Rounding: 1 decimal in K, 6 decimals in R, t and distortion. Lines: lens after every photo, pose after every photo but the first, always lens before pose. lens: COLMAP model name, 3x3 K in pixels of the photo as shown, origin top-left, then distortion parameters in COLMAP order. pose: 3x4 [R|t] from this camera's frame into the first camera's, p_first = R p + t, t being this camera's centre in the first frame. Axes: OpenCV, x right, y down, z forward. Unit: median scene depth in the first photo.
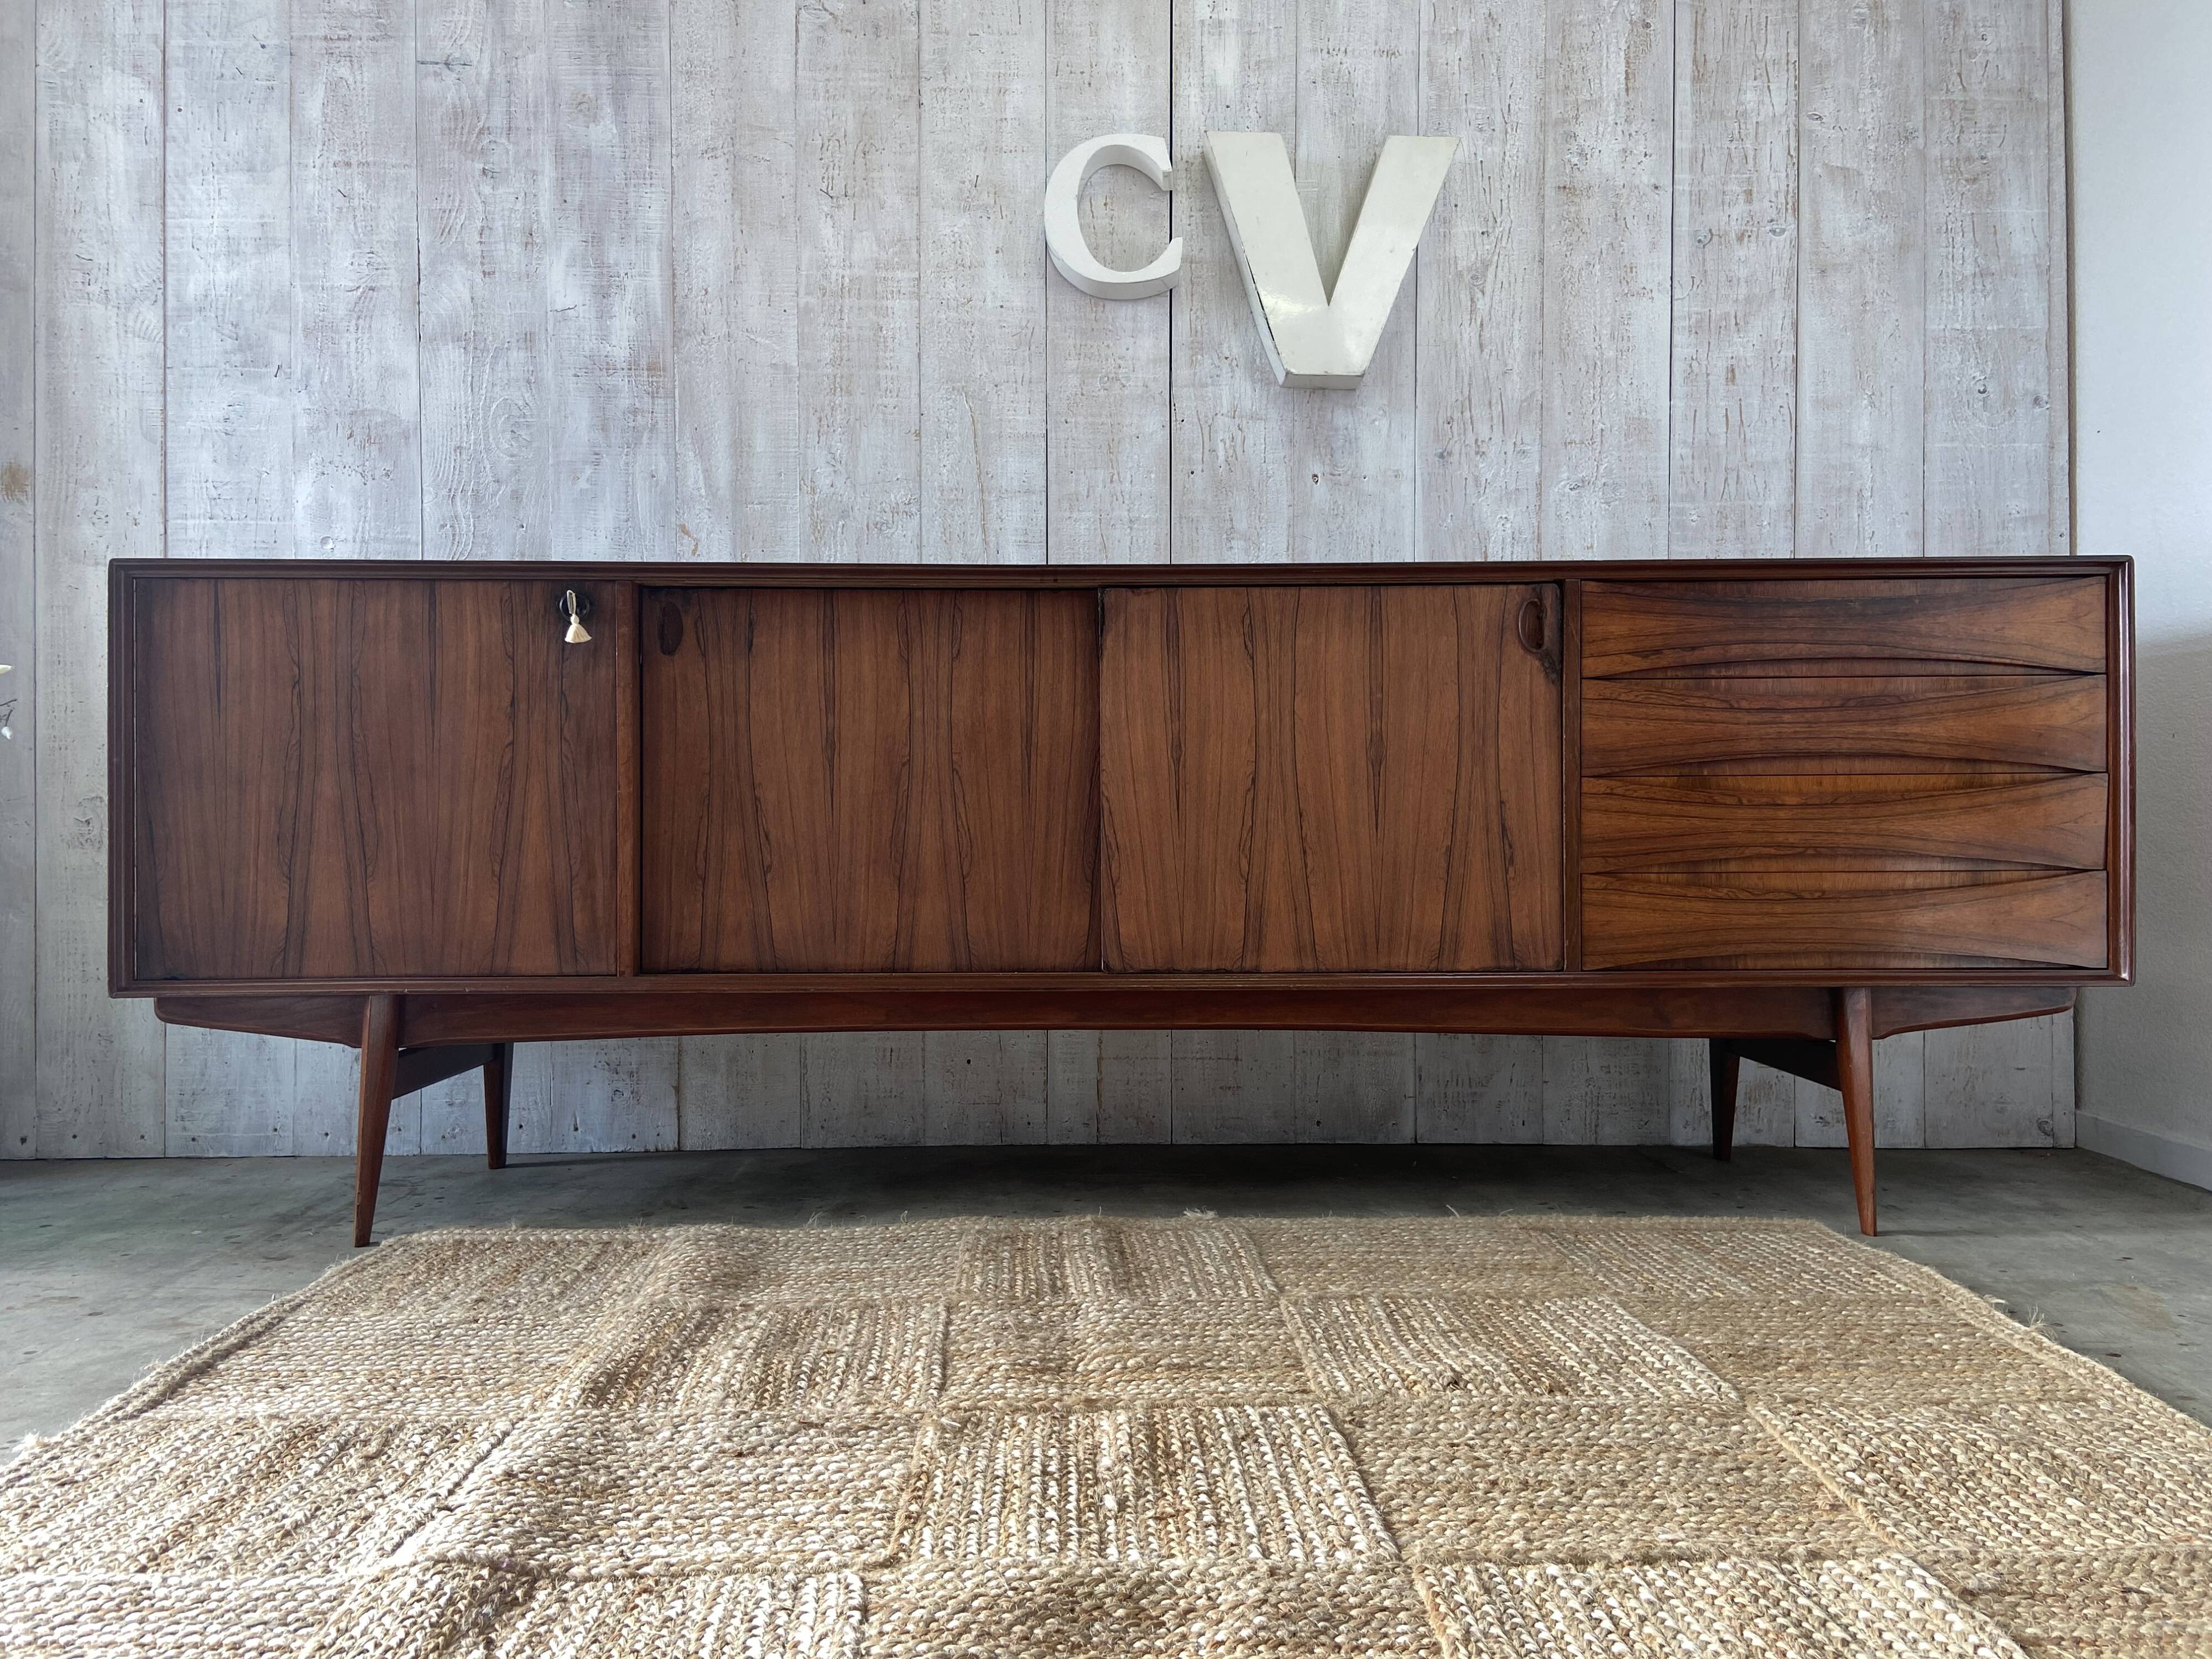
lens RADIAL K [[1658.5, 0, 1098.7], [0, 1658.5, 822.4], [0, 0, 1]] dist [0.143326, -0.187393]
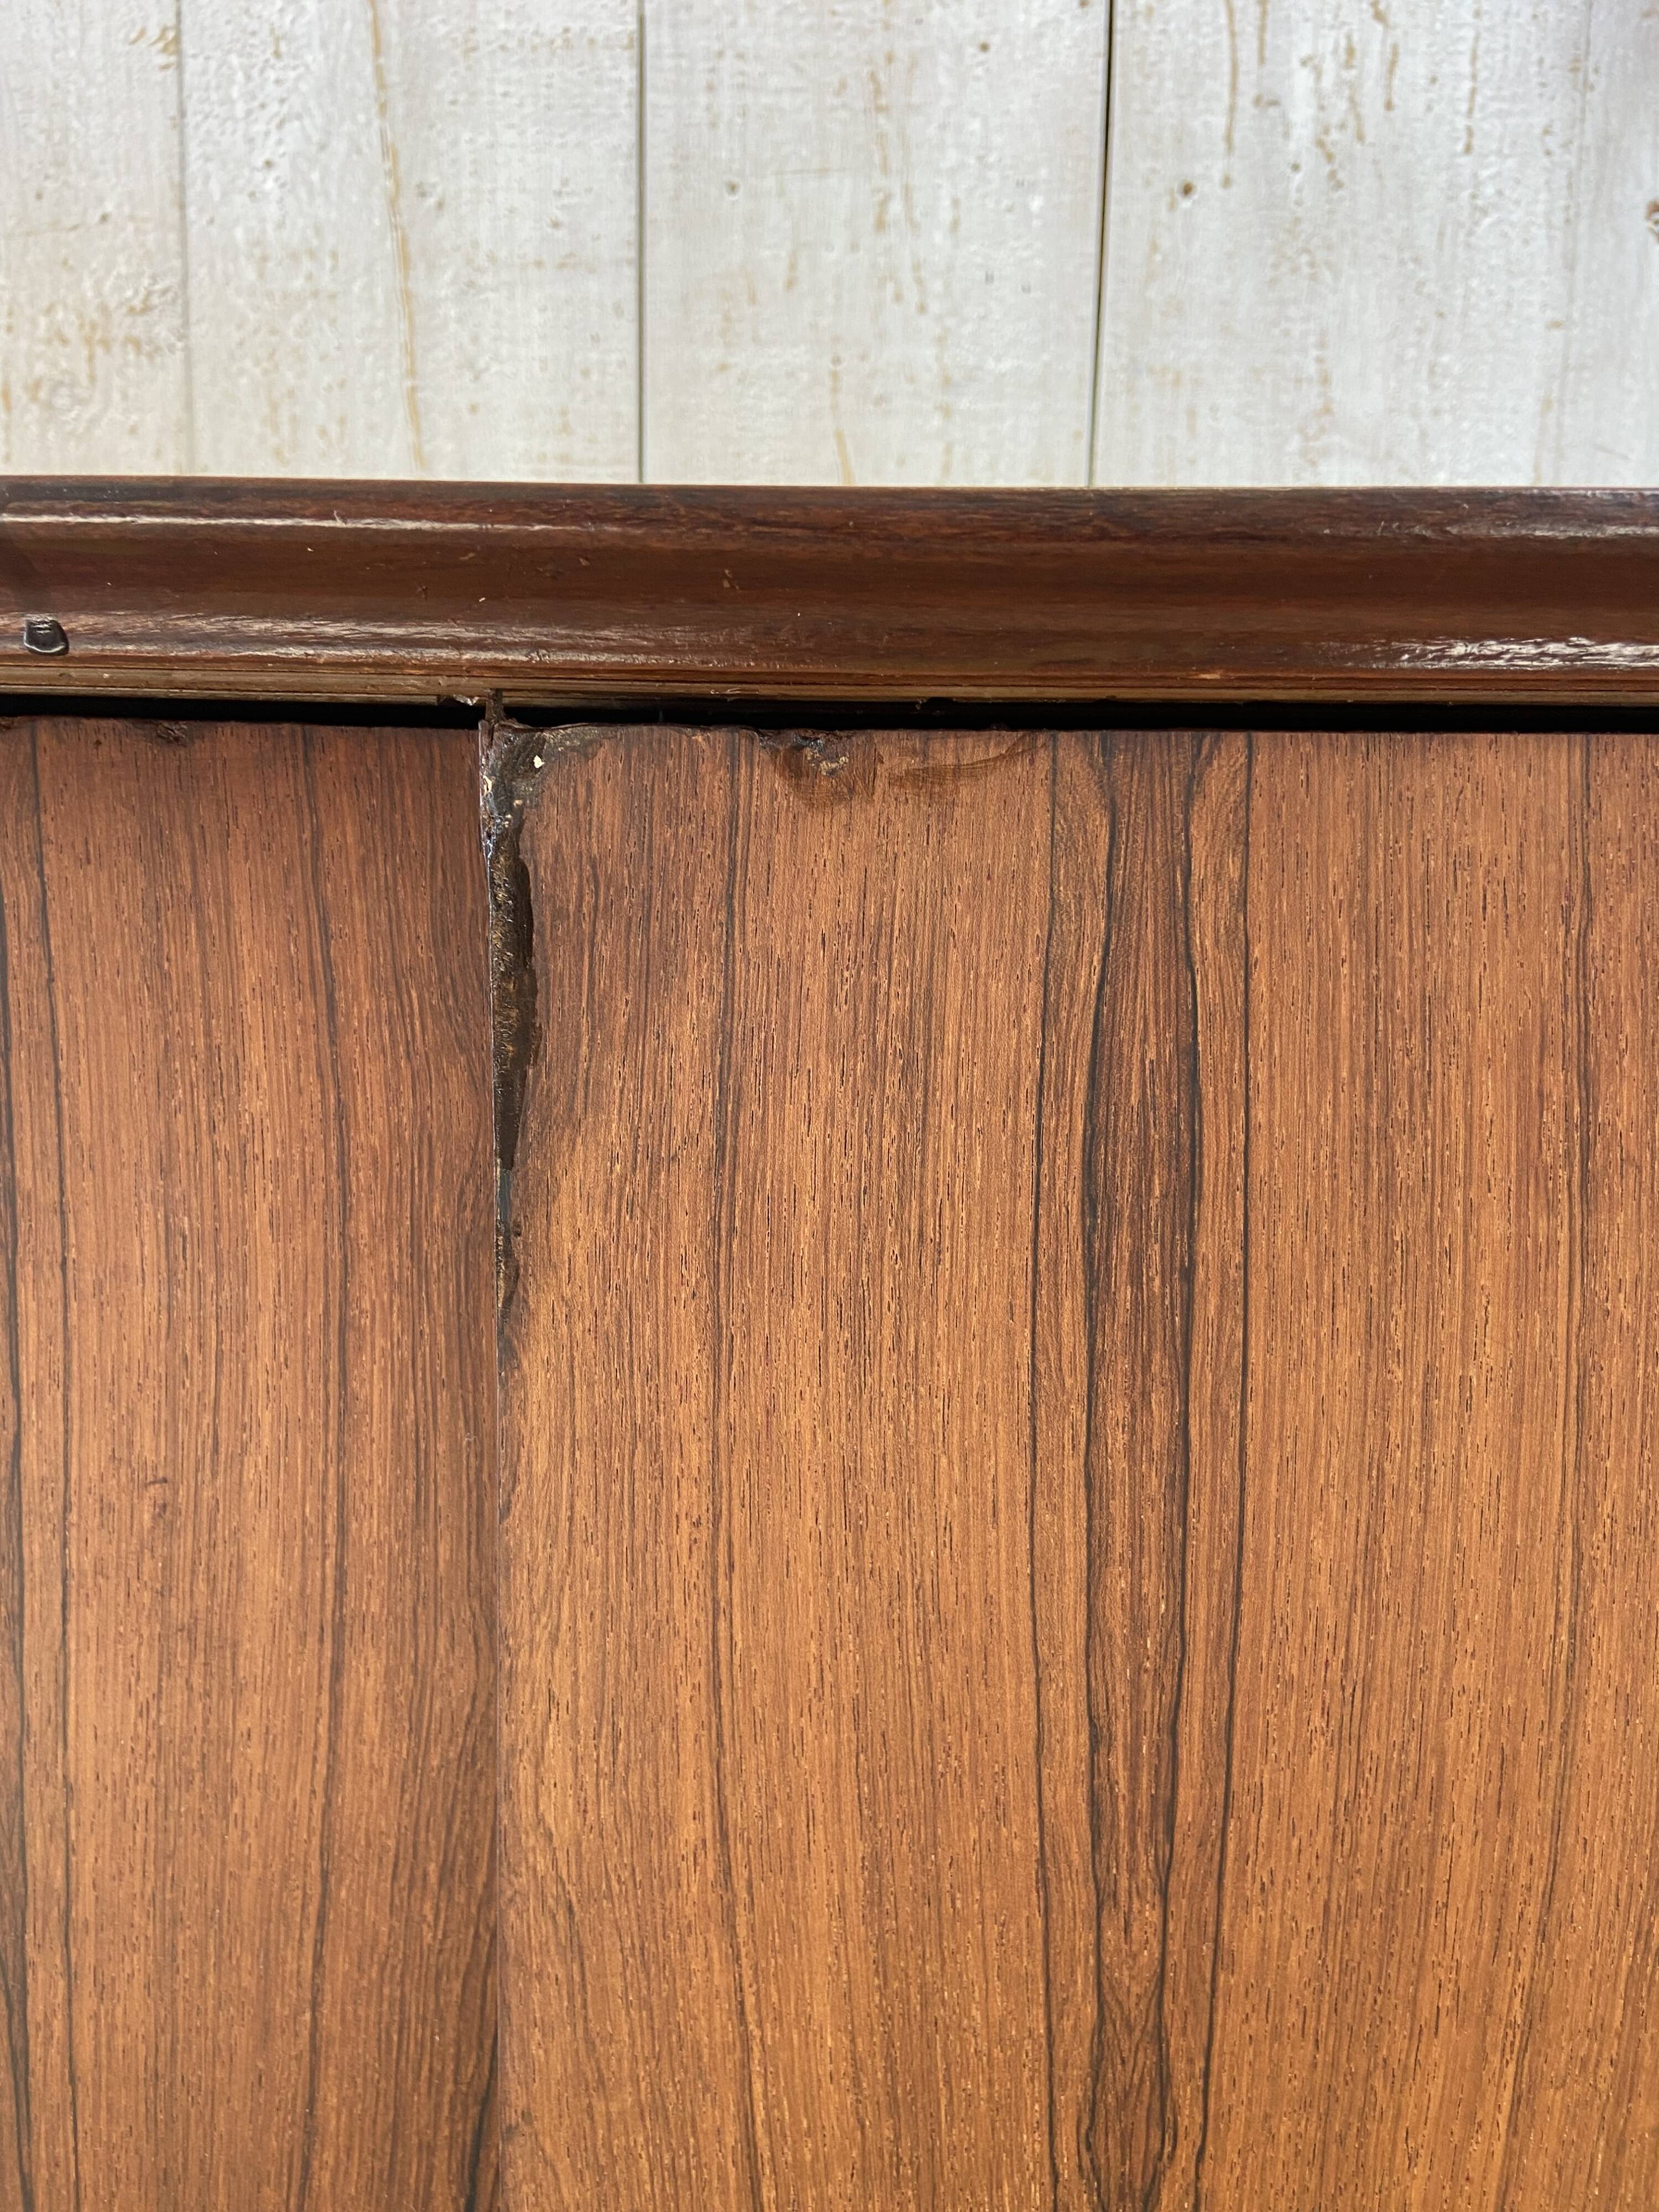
lens RADIAL K [[1681.9, 0, 838.8], [0, 1681.9, 1108.4], [0, 0, 1]] dist [0.117387, -0.169002]
pose [[0.996903, 0.036030, -0.069899, 0.025495], [-0.025021, 0.987999, 0.152423, -0.106344], [0.074552, -0.150202, 0.985840, 0.708796]]
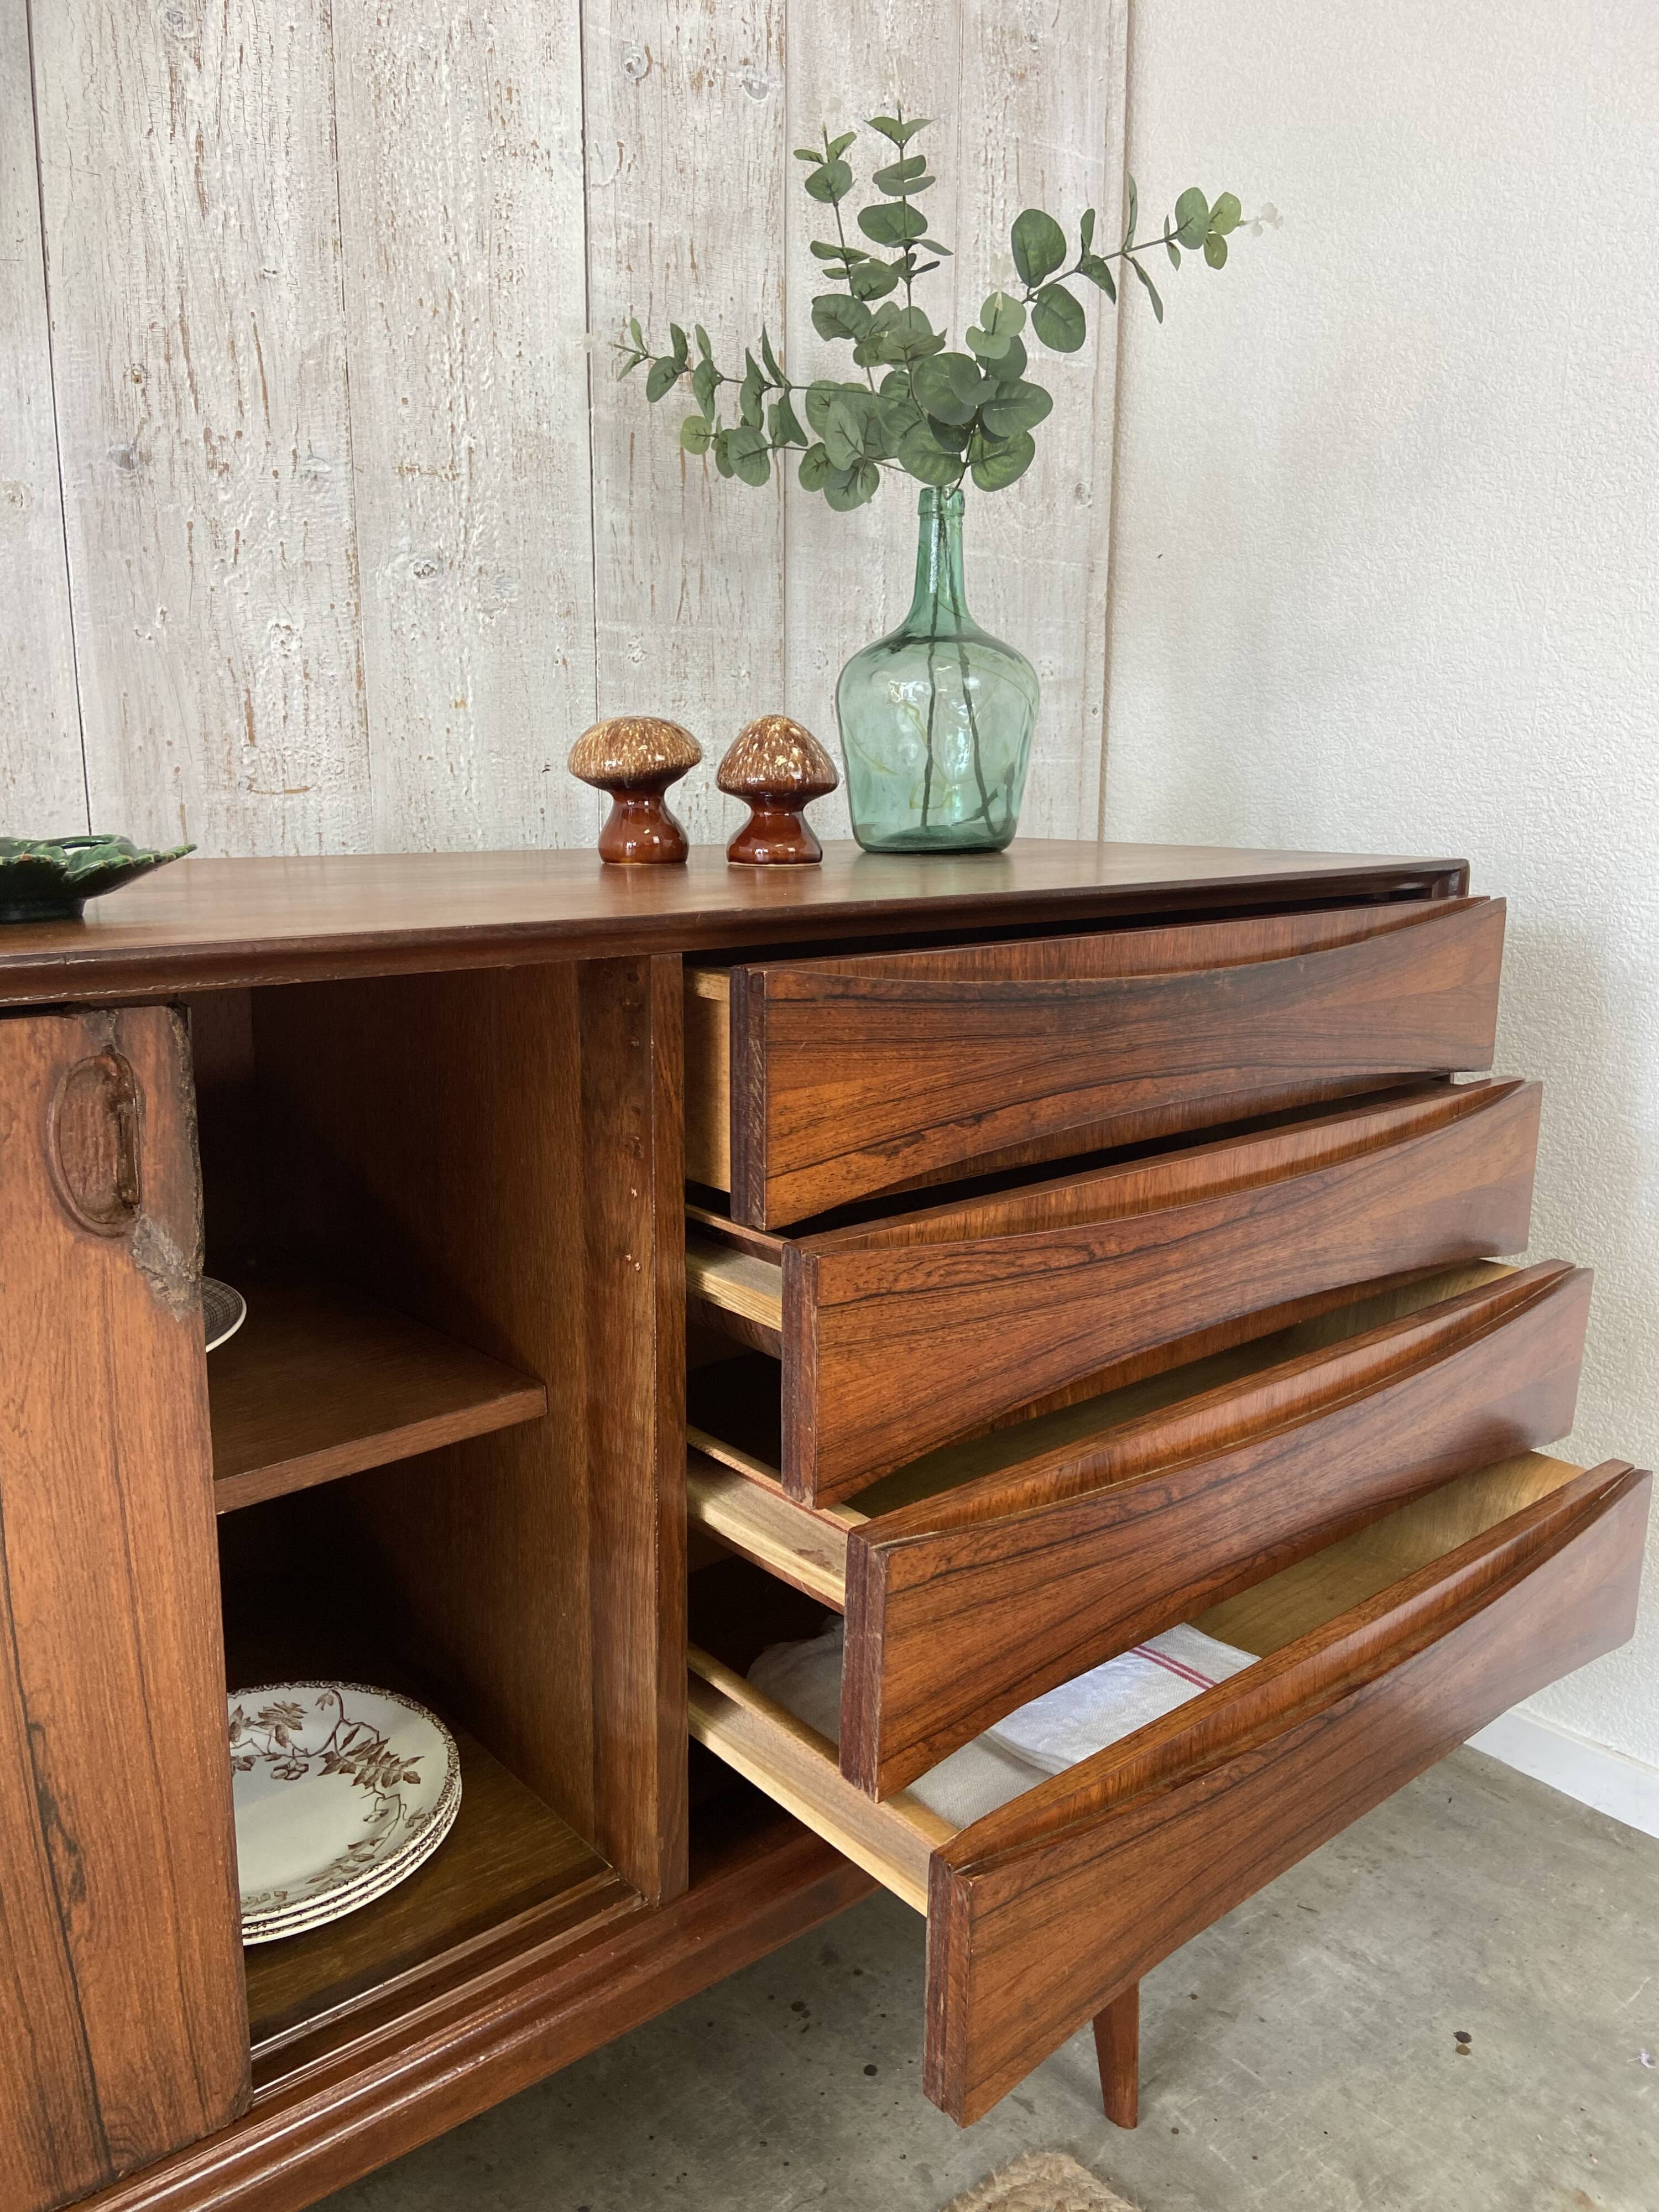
lens RADIAL K [[1662.2, 0, 820.2], [0, 1662.2, 1081.5], [0, 0, 1]] dist [0.139872, -0.181908]
pose [[0.774611, -0.111825, 0.622474, 0.058211], [-0.009256, 0.982134, 0.187956, -0.149423], [-0.632371, -0.151354, 0.759736, 0.551044]]
